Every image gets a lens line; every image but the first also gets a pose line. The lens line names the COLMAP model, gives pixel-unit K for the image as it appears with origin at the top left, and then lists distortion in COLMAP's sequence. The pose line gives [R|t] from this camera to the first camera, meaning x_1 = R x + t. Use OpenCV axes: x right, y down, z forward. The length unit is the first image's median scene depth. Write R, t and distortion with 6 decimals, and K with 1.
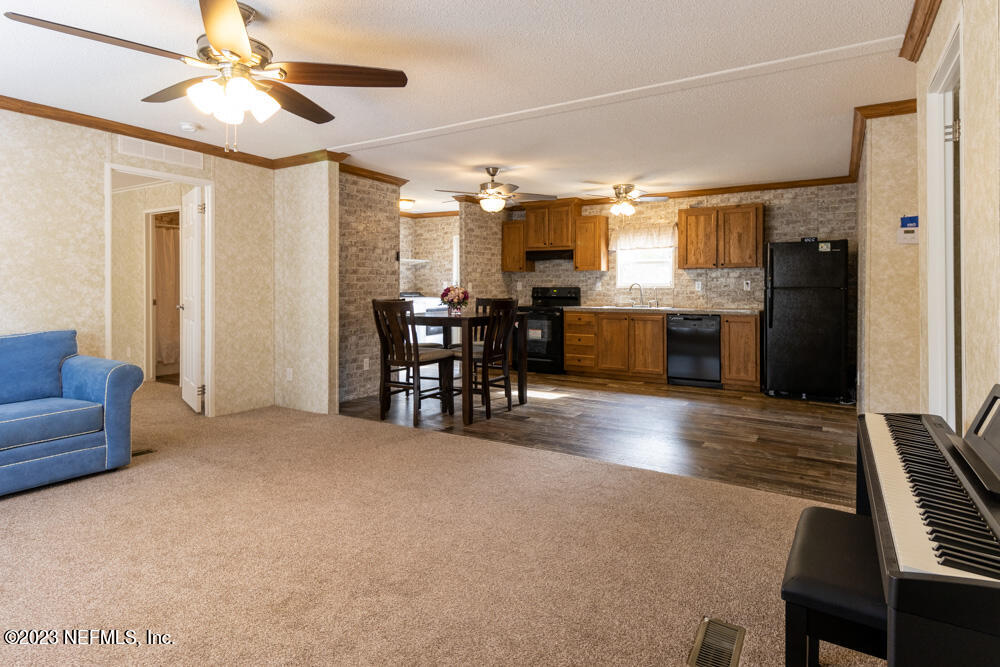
lens RADIAL K [[538.2, 0, 507.6], [0, 538.2, 283.9], [0, 0, 1]] dist [-0.000650, -0.000038]
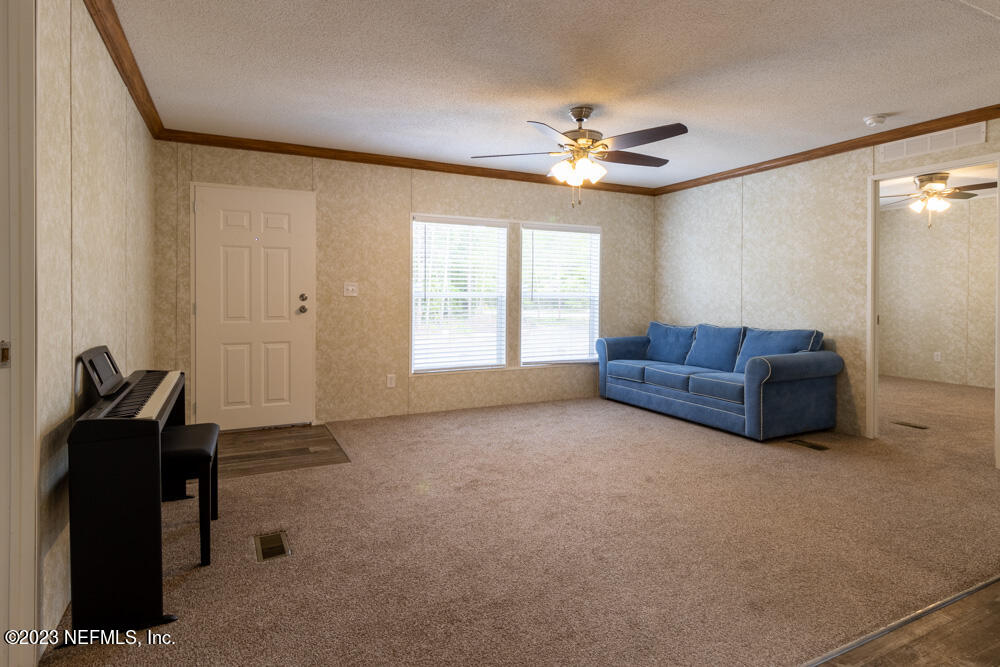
lens RADIAL K [[538.2, 0, 498.6], [0, 538.2, 307.7], [0, 0, 1]] dist [-0.000650, -0.000038]
pose [[-0.528275, 0.015703, -0.848928, 0.403573], [0.004215, 0.999865, 0.015871, 0.008610], [0.849063, 0.004806, -0.528270, 0.715503]]
